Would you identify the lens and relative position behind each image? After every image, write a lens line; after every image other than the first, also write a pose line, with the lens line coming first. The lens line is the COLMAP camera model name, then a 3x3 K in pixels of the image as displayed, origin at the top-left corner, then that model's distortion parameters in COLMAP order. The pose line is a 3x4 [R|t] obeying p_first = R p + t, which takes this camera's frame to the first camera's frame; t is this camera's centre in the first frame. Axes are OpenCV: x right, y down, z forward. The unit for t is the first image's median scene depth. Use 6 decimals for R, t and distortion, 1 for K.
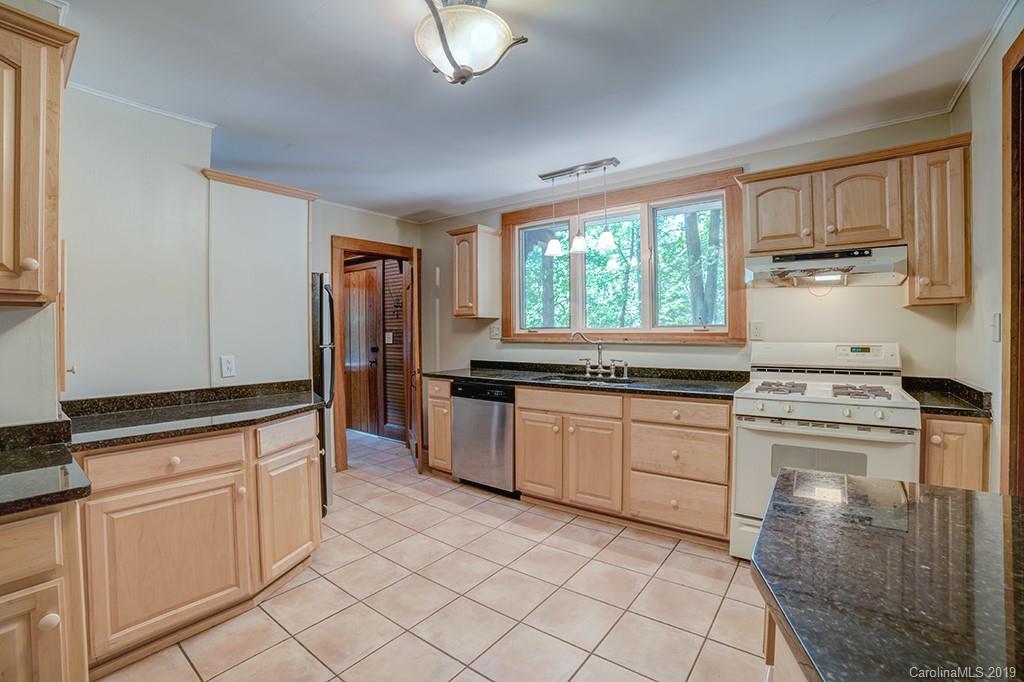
lens RADIAL K [[467.6, 0, 516.5], [0, 467.6, 326.7], [0, 0, 1]] dist [-0.076308, 0.000147]
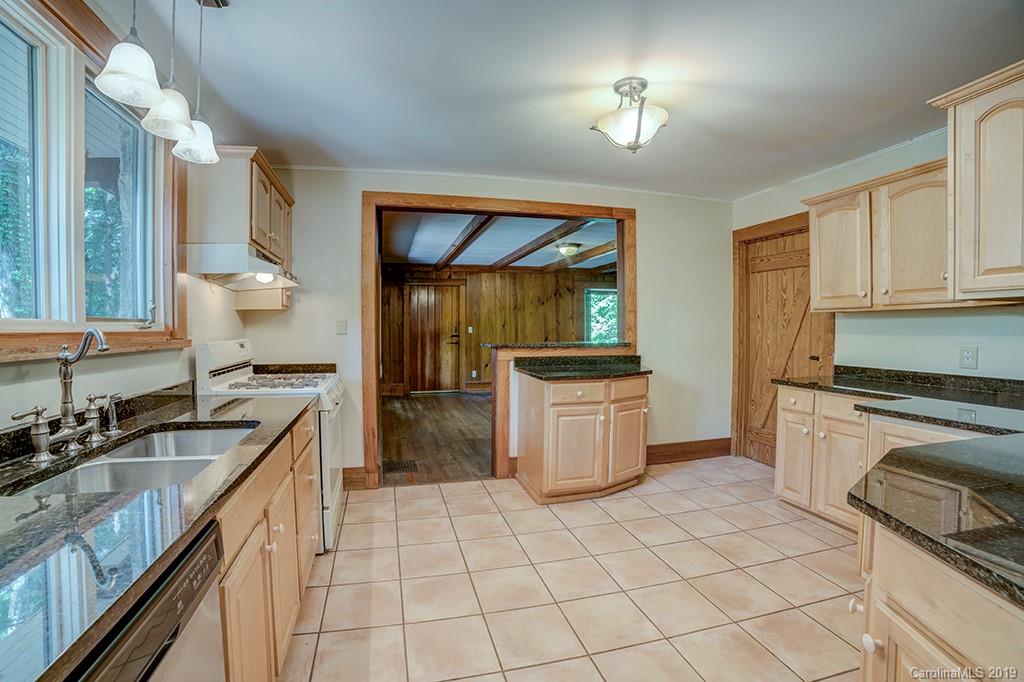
lens RADIAL K [[467.6, 0, 516.5], [0, 467.6, 326.7], [0, 0, 1]] dist [-0.076308, 0.000147]
pose [[-0.795062, -0.000886, 0.606527, -0.423753], [0.006811, 0.999923, 0.010389, 0.015743], [-0.606490, 0.012391, -0.794995, 1.461433]]
